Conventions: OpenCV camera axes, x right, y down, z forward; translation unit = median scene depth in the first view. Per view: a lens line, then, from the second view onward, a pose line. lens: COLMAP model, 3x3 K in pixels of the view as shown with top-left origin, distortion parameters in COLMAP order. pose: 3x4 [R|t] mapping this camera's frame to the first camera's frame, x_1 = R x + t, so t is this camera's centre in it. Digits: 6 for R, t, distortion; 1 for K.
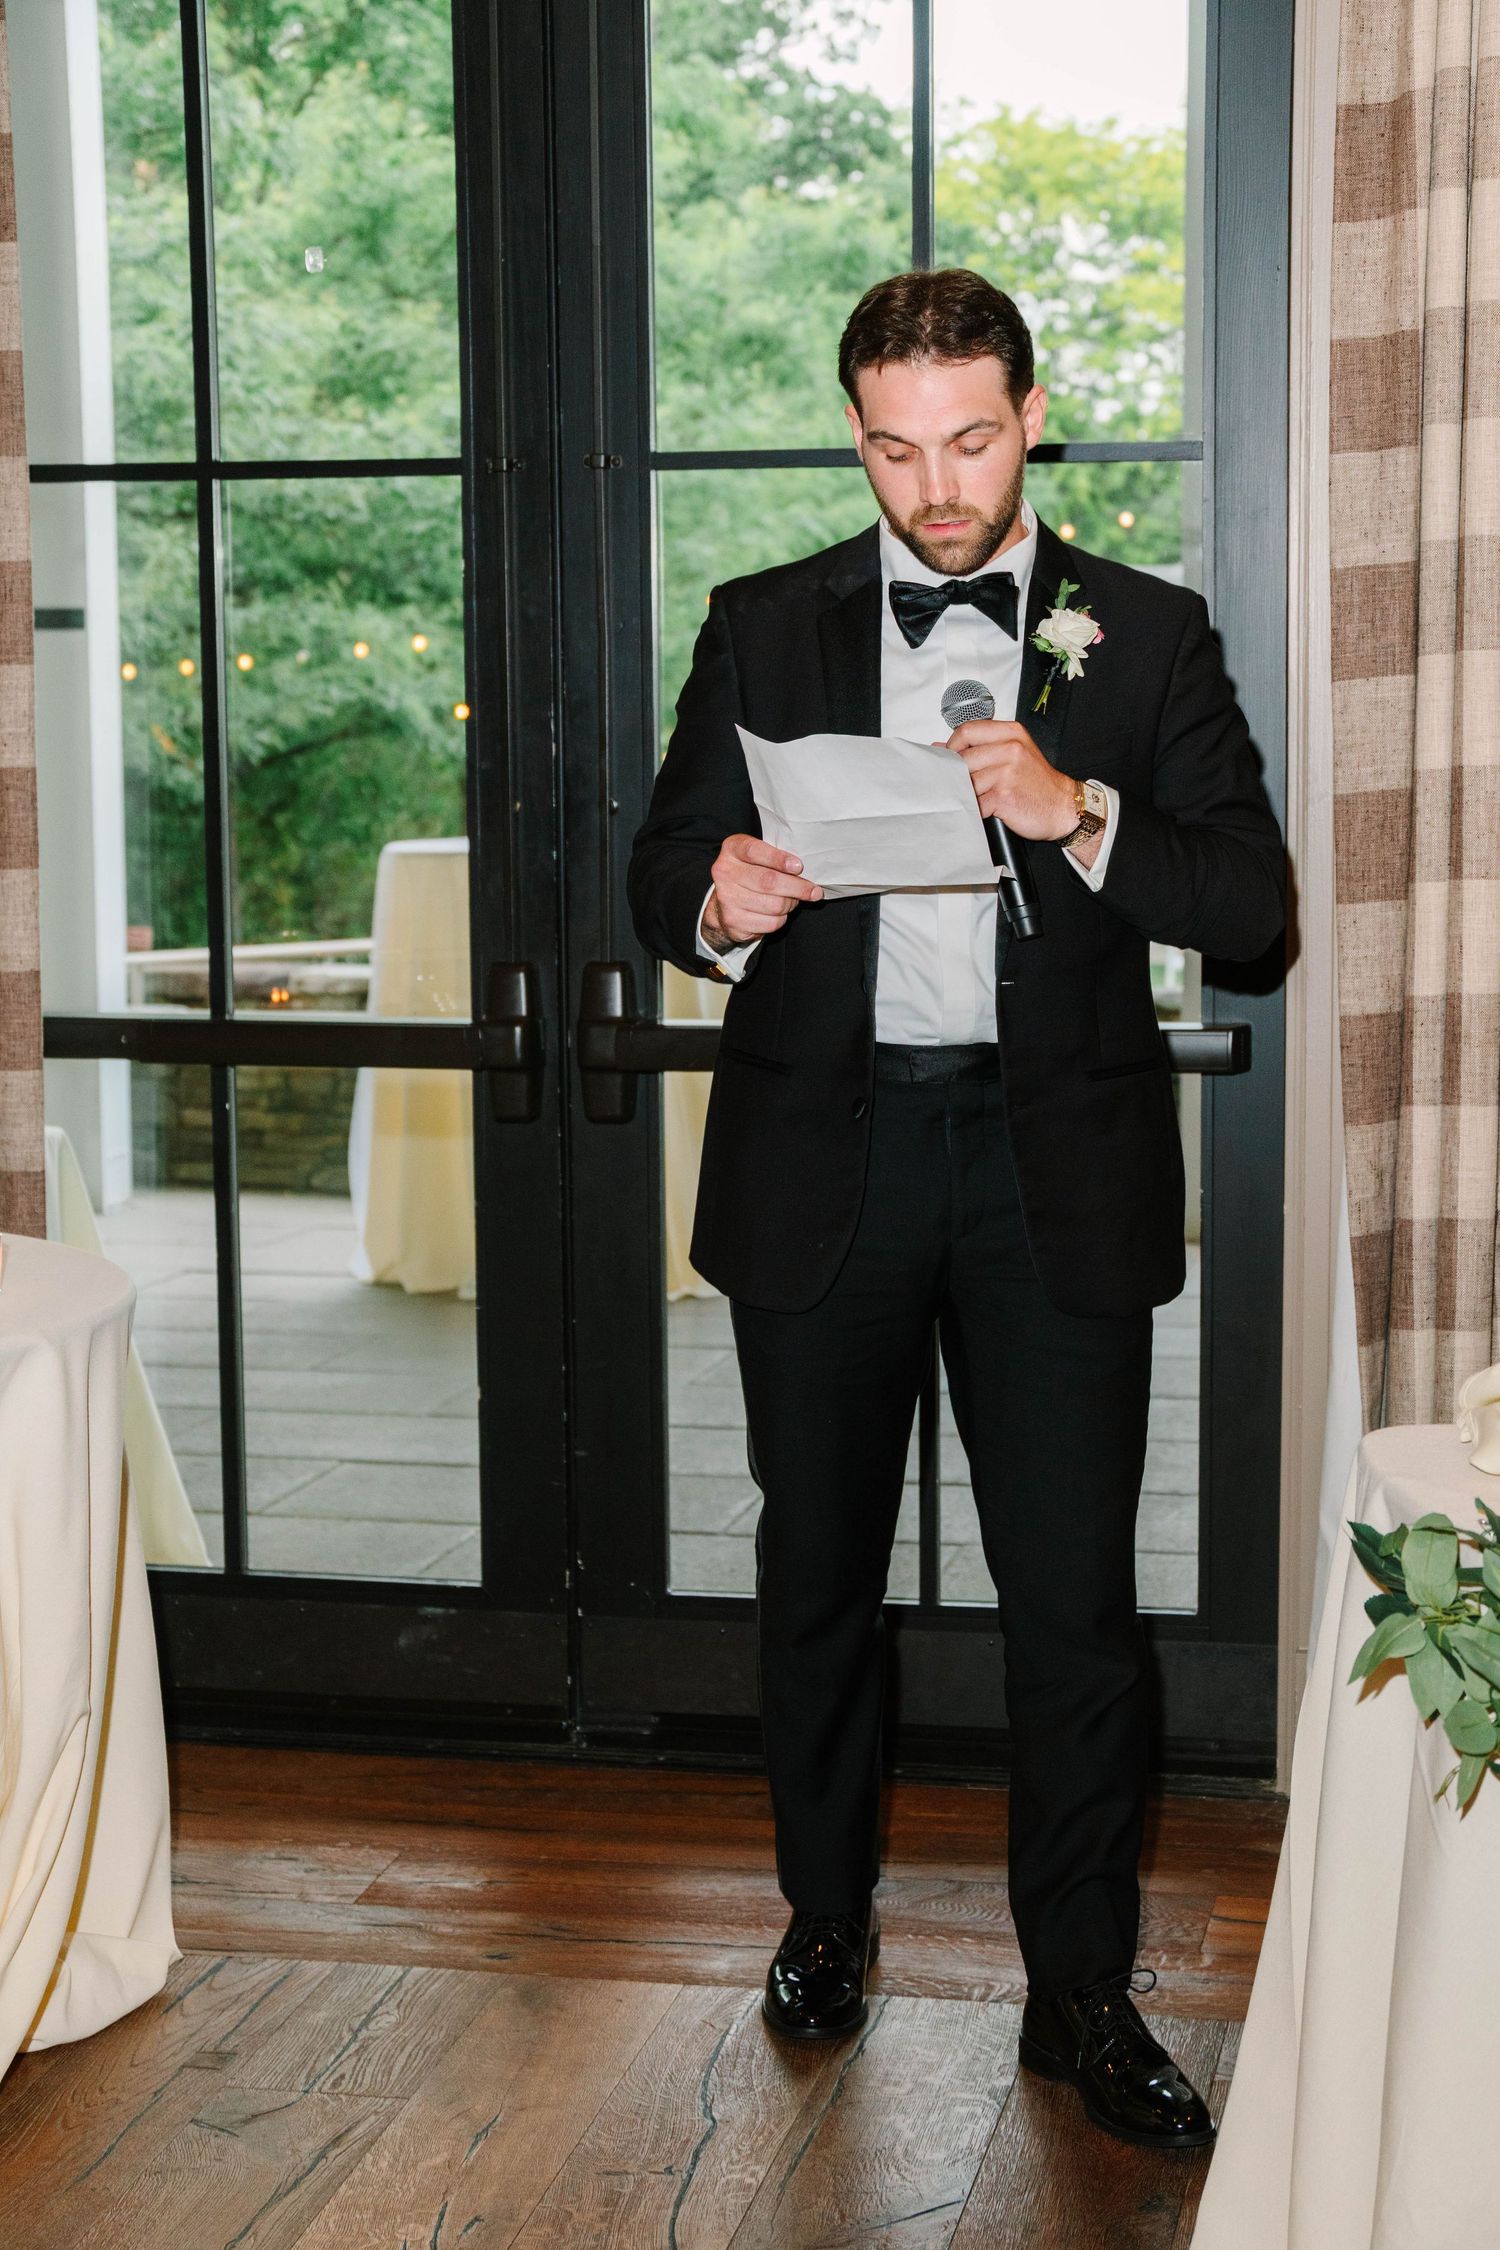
lens RADIAL K [[3903.8, 0, 785.1], [0, 3903.8, 1128.0], [0, 0, 1]] dist [-0.192573, 2.195429]
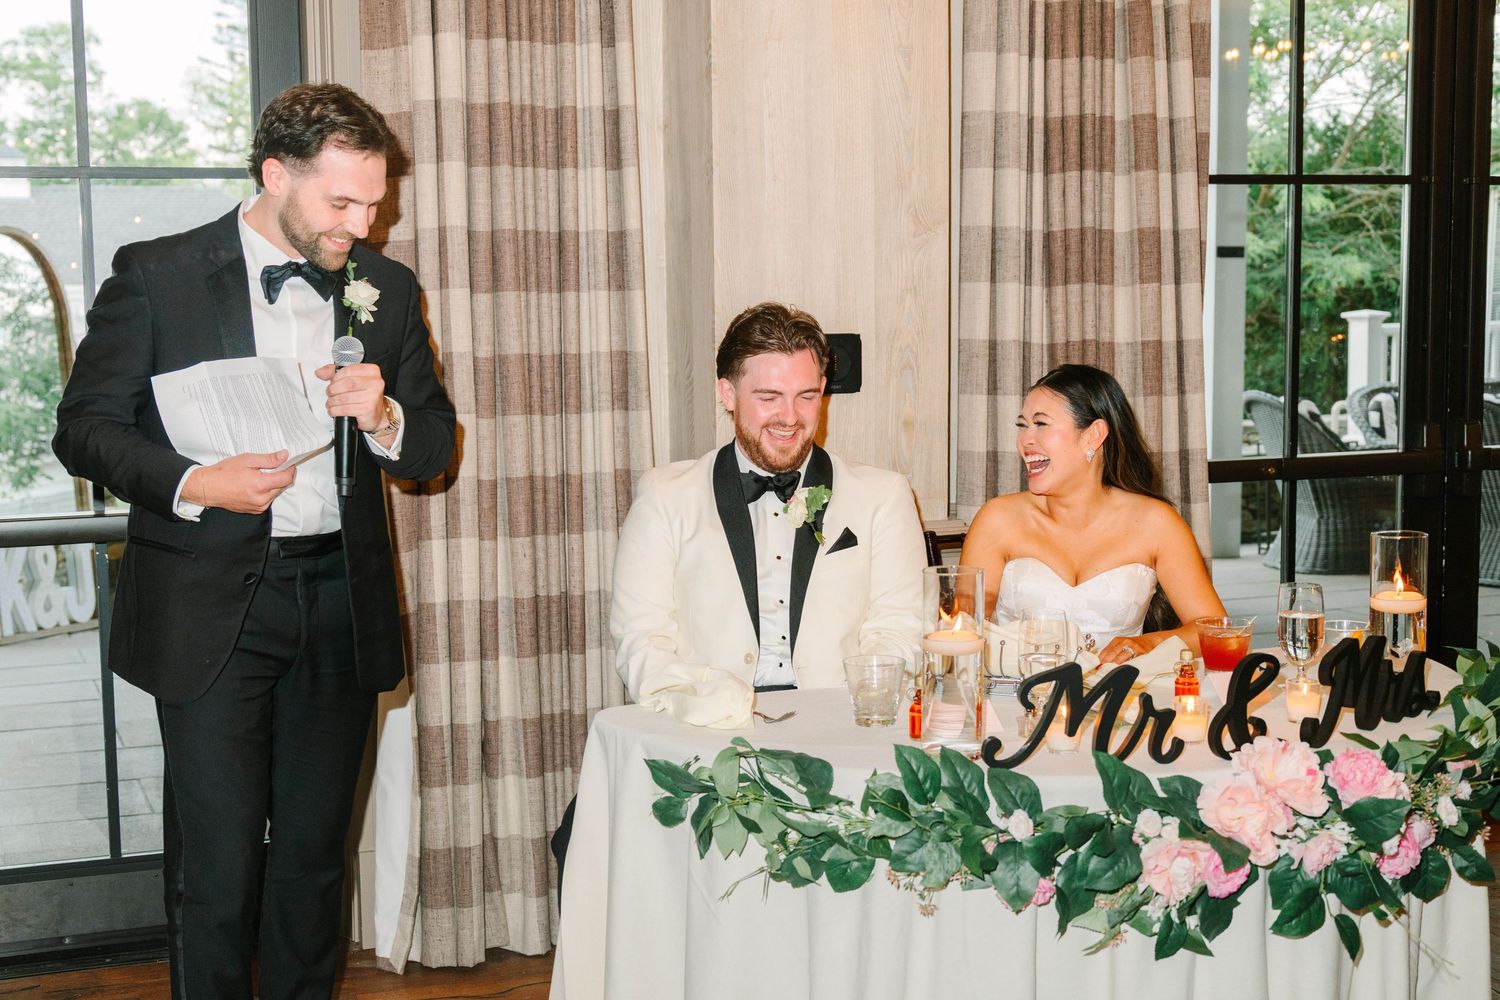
lens RADIAL K [[2204.6, 0, 756.5], [0, 2204.6, 521.5], [0, 0, 1]] dist [0.132775, -0.724176]
pose [[0.843336, -0.061933, 0.533806, -0.252929], [0.067999, 0.997651, 0.008320, -0.012312], [-0.533067, 0.029282, 0.845566, 0.048028]]
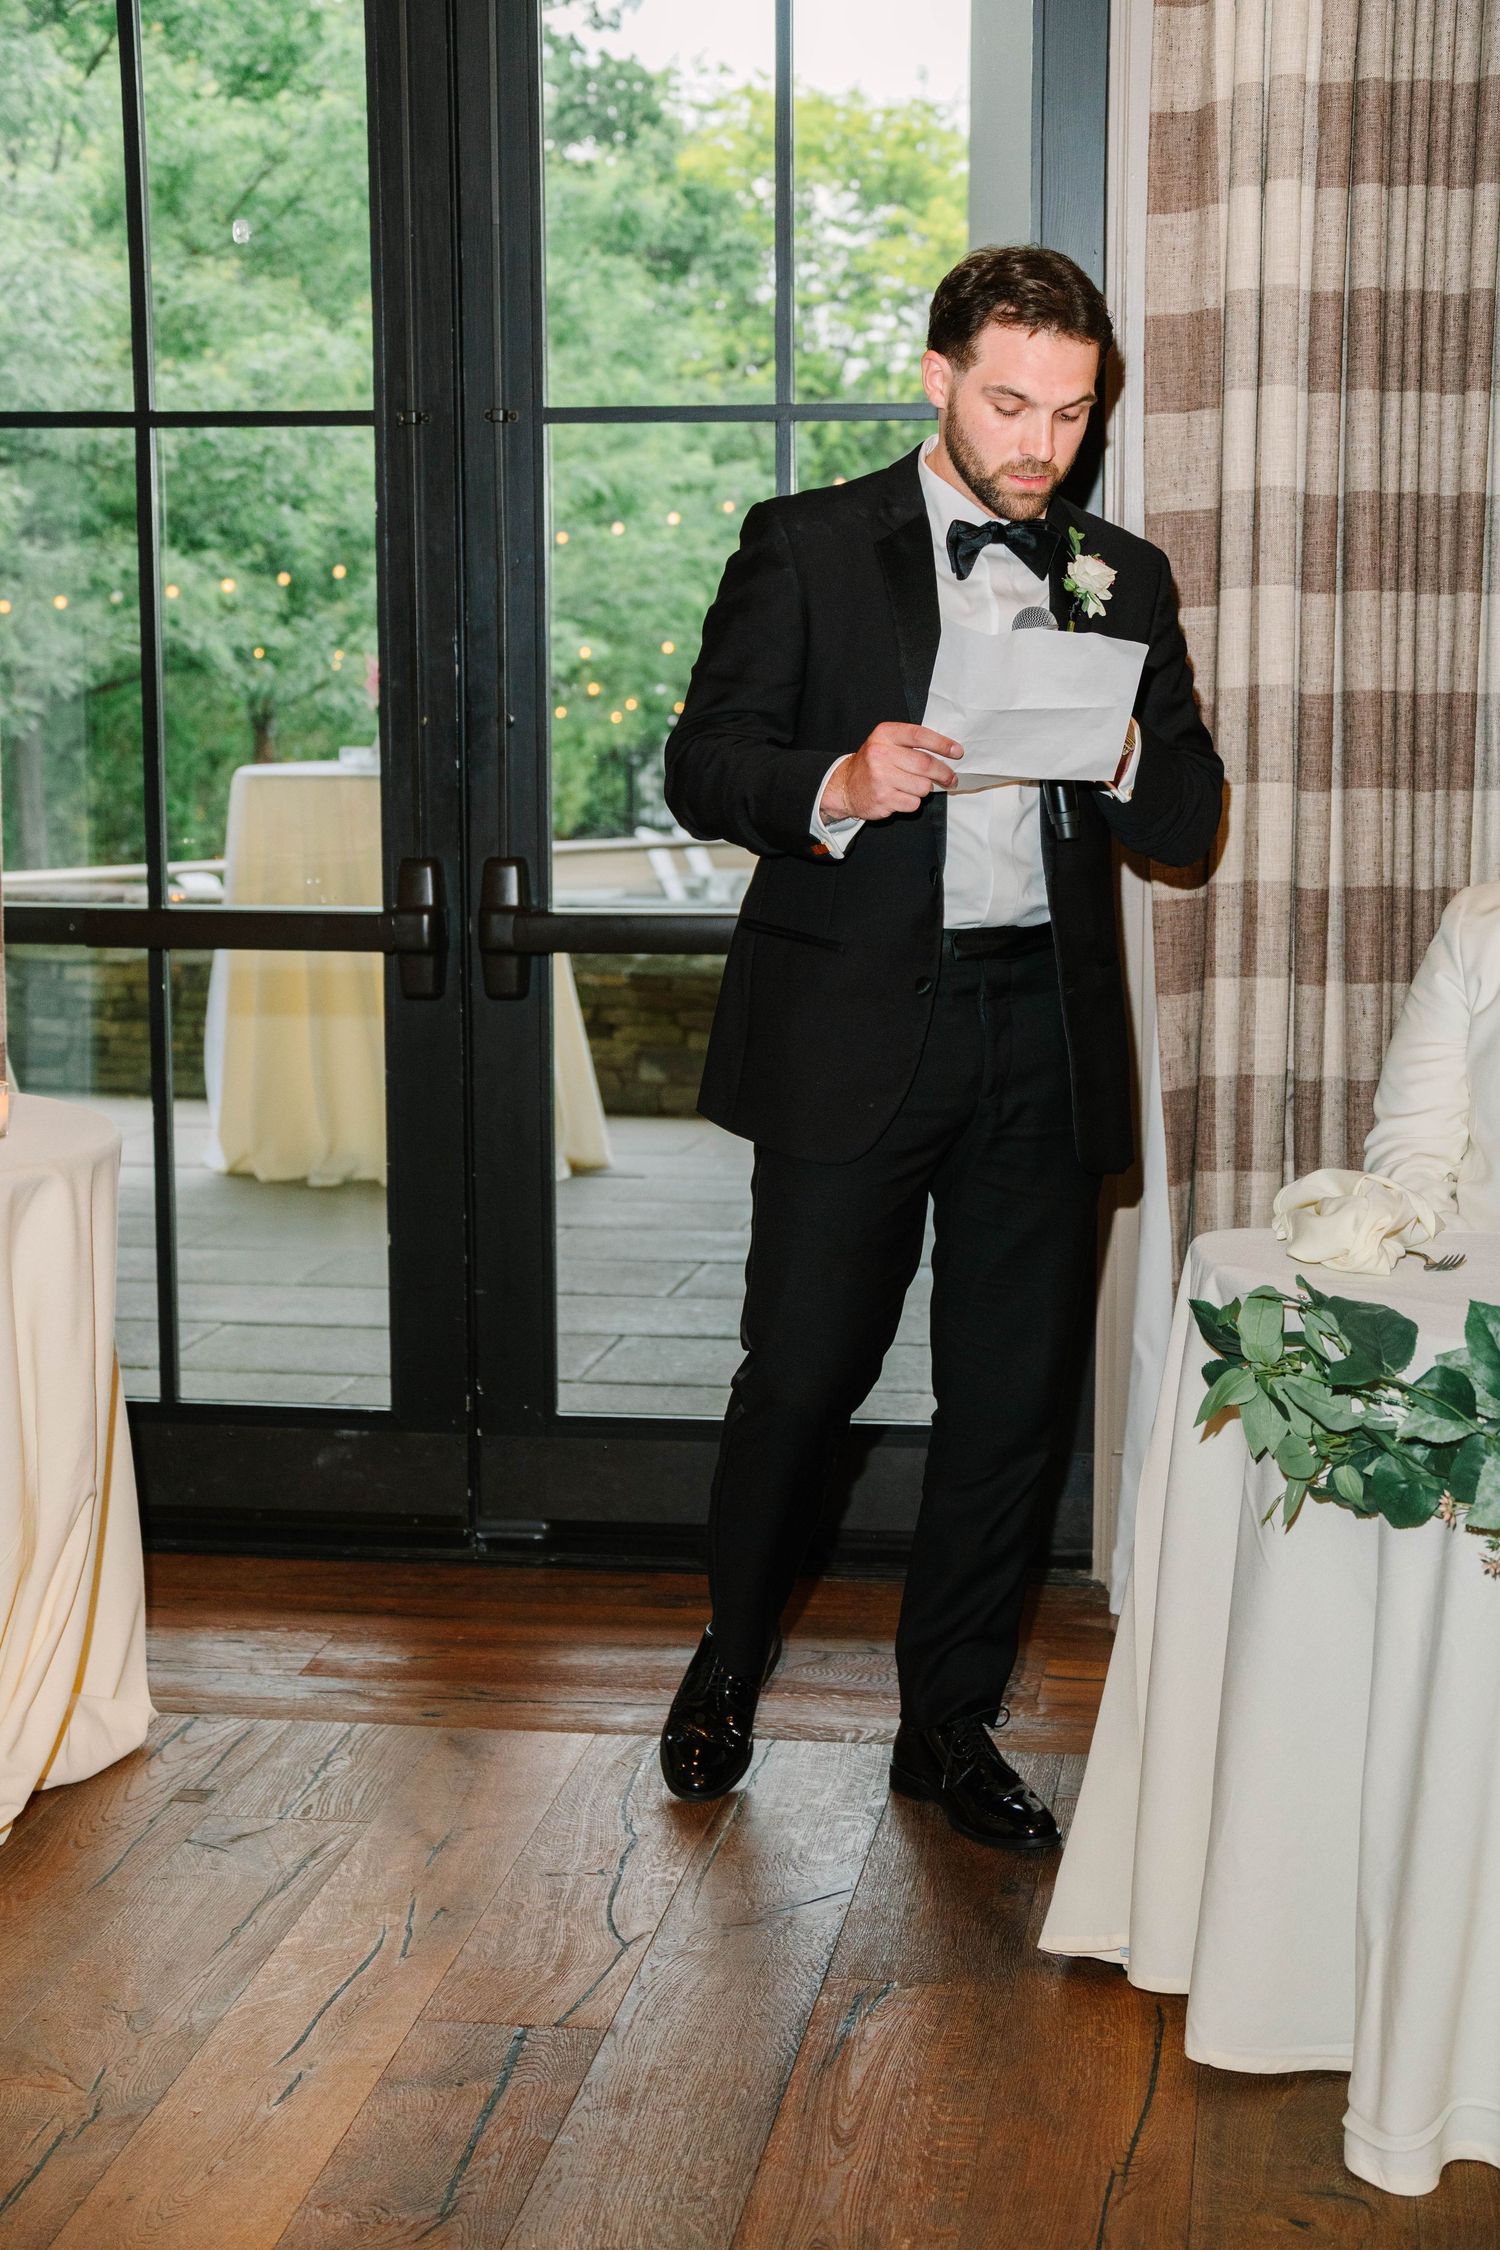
lens RADIAL K [[3755.1, 0, 772.5], [0, 3755.1, 1120.1], [0, 0, 1]] dist [-0.196560, 2.285229]
pose [[0.998112, -0.002648, 0.061356, -0.038025], [0.001657, 0.999867, 0.016212, 0.017805], [-0.061390, -0.016080, 0.997984, -0.104466]]
